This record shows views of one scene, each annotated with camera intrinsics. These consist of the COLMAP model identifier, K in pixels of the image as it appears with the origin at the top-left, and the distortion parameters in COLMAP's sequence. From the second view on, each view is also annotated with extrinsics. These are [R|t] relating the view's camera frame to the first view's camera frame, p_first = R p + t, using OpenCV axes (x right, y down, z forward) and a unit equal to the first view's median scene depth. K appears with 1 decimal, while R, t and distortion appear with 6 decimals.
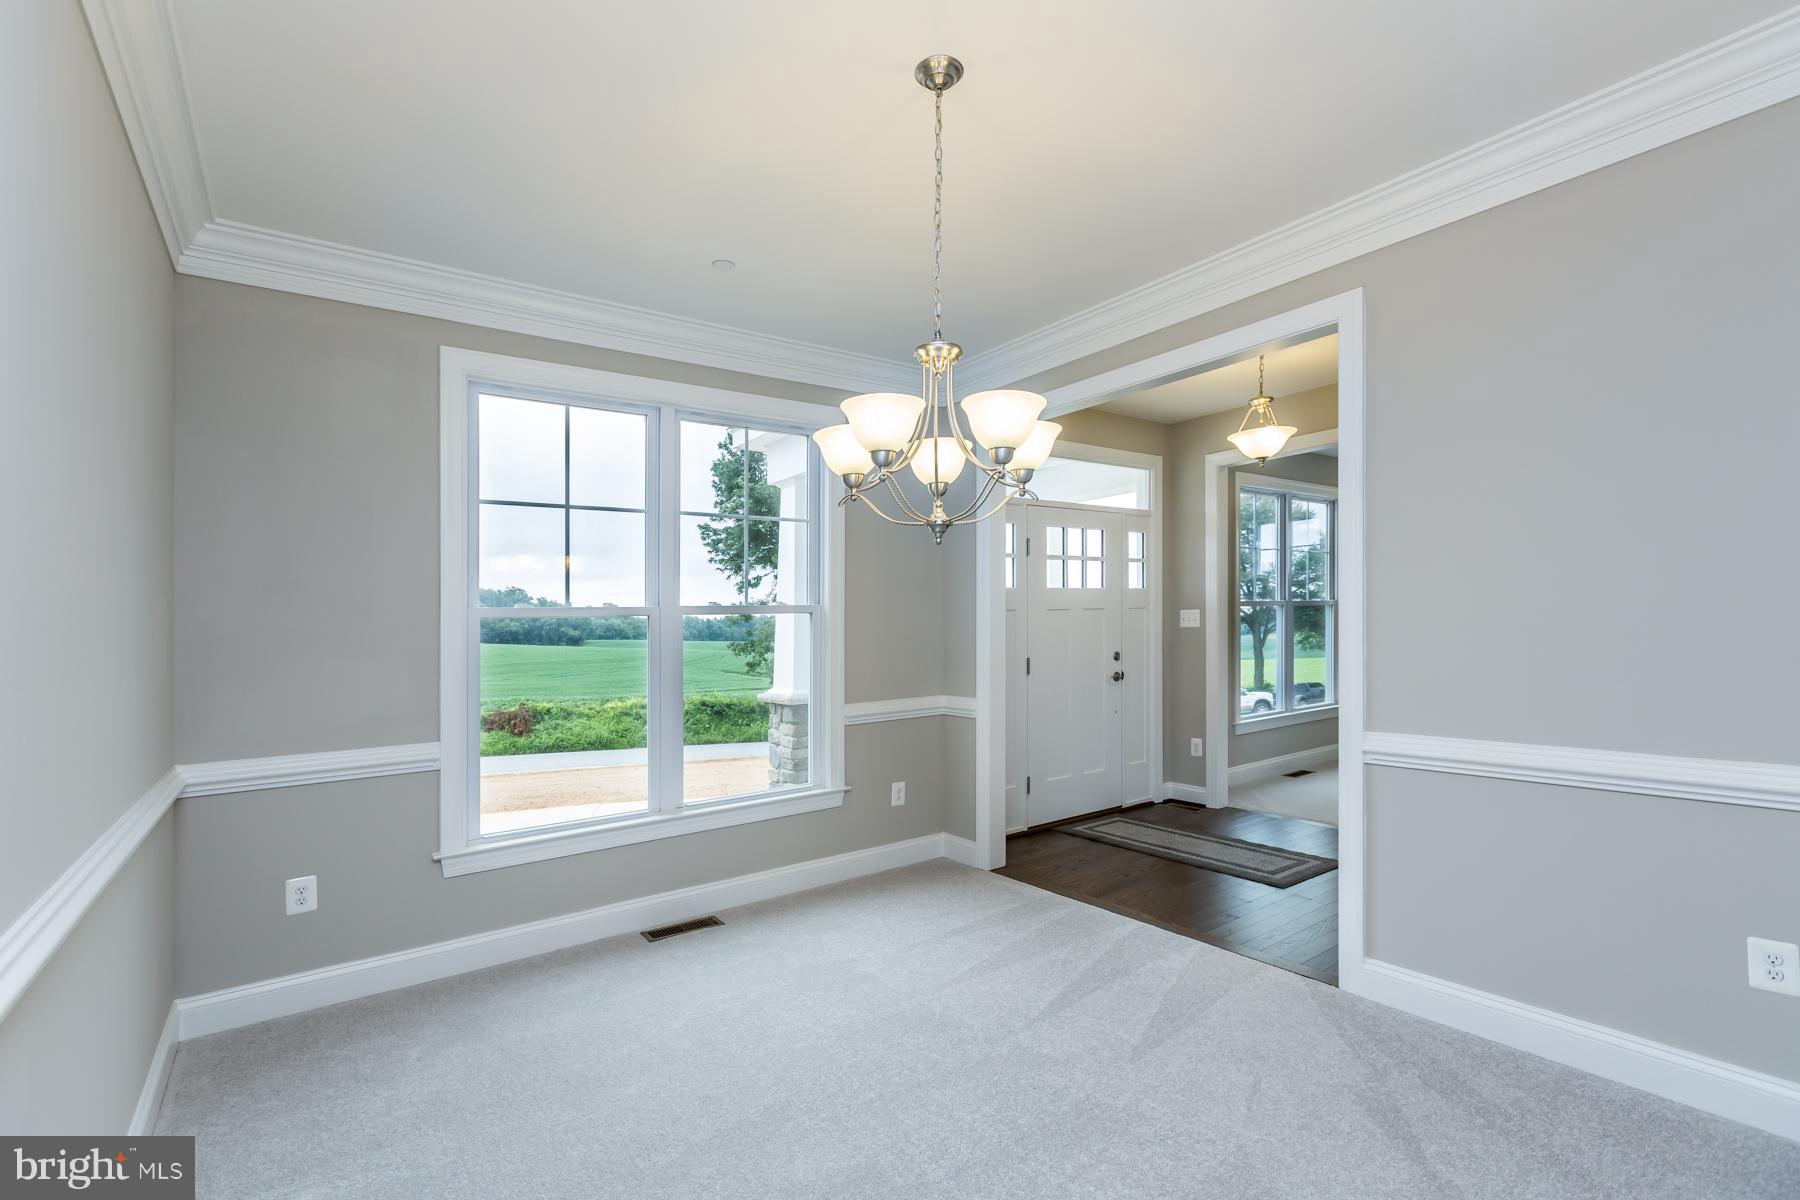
lens RADIAL K [[820.5, 0, 900.4], [0, 820.5, 651.4], [0, 0, 1]] dist [0.002782, 0.000104]
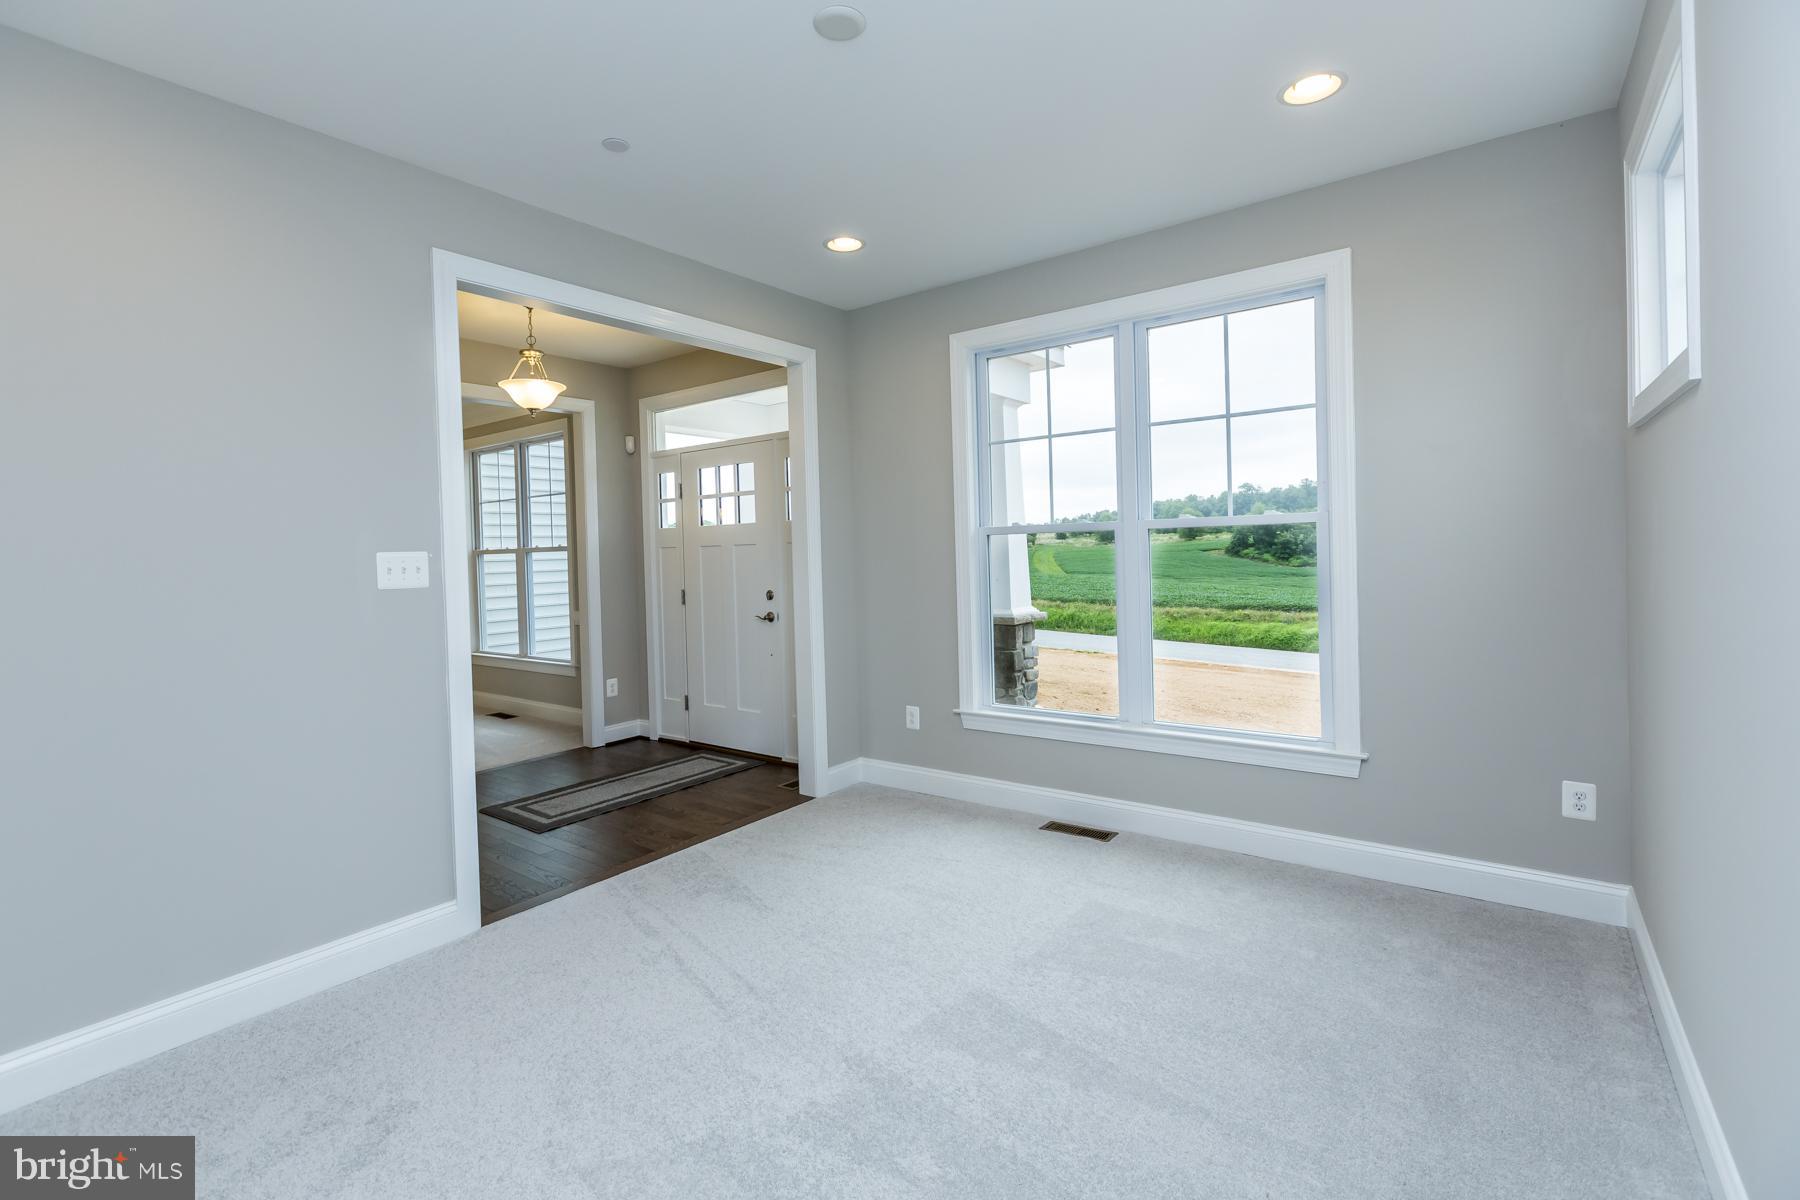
lens RADIAL K [[820.6, 0, 896.9], [0, 820.6, 575.5], [0, 0, 1]] dist [-0.000674, -0.000109]
pose [[0.292603, 0.043929, -0.955224, 0.655126], [-0.009159, 0.999027, 0.043138, -0.031418], [0.956190, -0.003874, 0.292721, 0.474277]]
